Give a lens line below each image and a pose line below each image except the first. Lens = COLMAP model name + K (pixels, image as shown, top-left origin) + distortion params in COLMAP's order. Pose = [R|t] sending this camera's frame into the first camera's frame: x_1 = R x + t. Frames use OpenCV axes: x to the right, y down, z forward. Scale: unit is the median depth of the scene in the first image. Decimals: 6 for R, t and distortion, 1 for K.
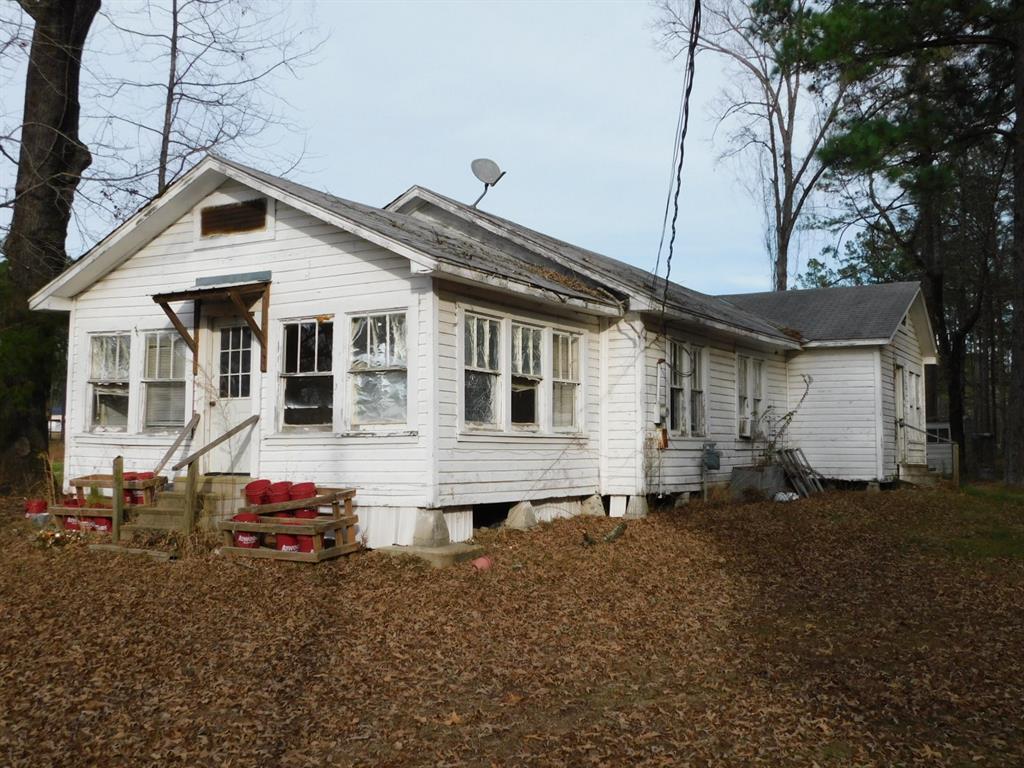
lens RADIAL K [[1109.0, 0, 512.0], [0, 1109.0, 384.0], [0, 0, 1]] dist [-0.009644, -0.006491]
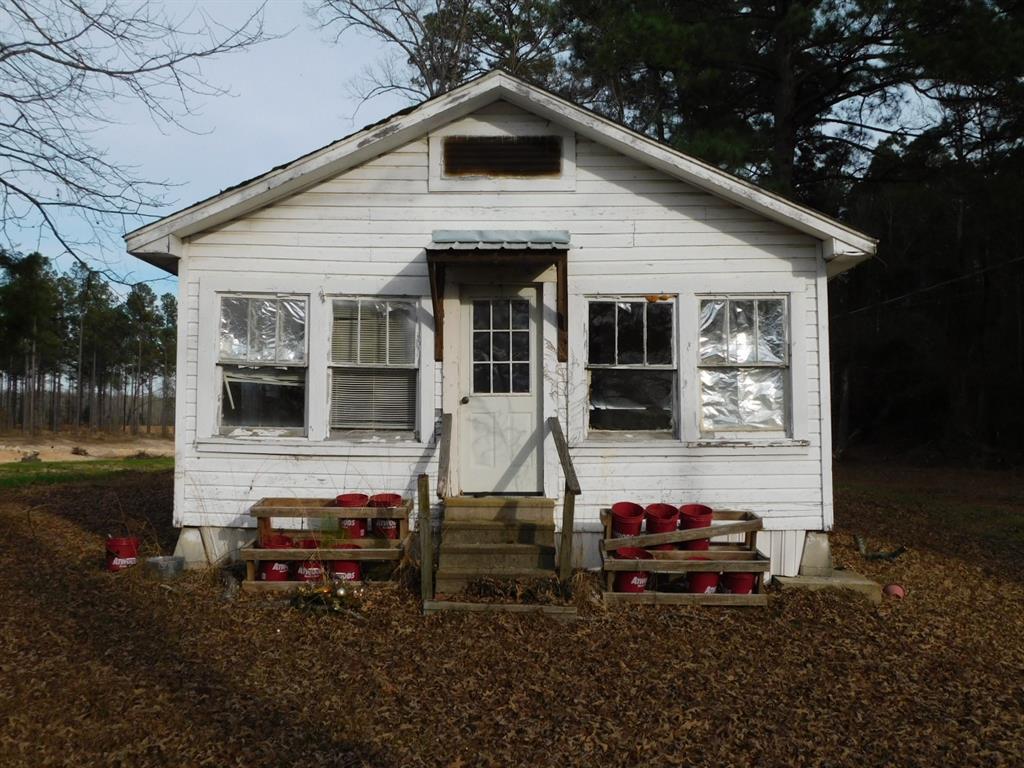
lens RADIAL K [[1109.0, 0, 512.0], [0, 1109.0, 384.0], [0, 0, 1]] dist [-0.009644, -0.006491]
pose [[0.863759, 0.024361, 0.503316, -0.640821], [-0.030700, 0.999519, 0.004308, 0.002614], [-0.502969, -0.019173, 0.864092, 0.347862]]
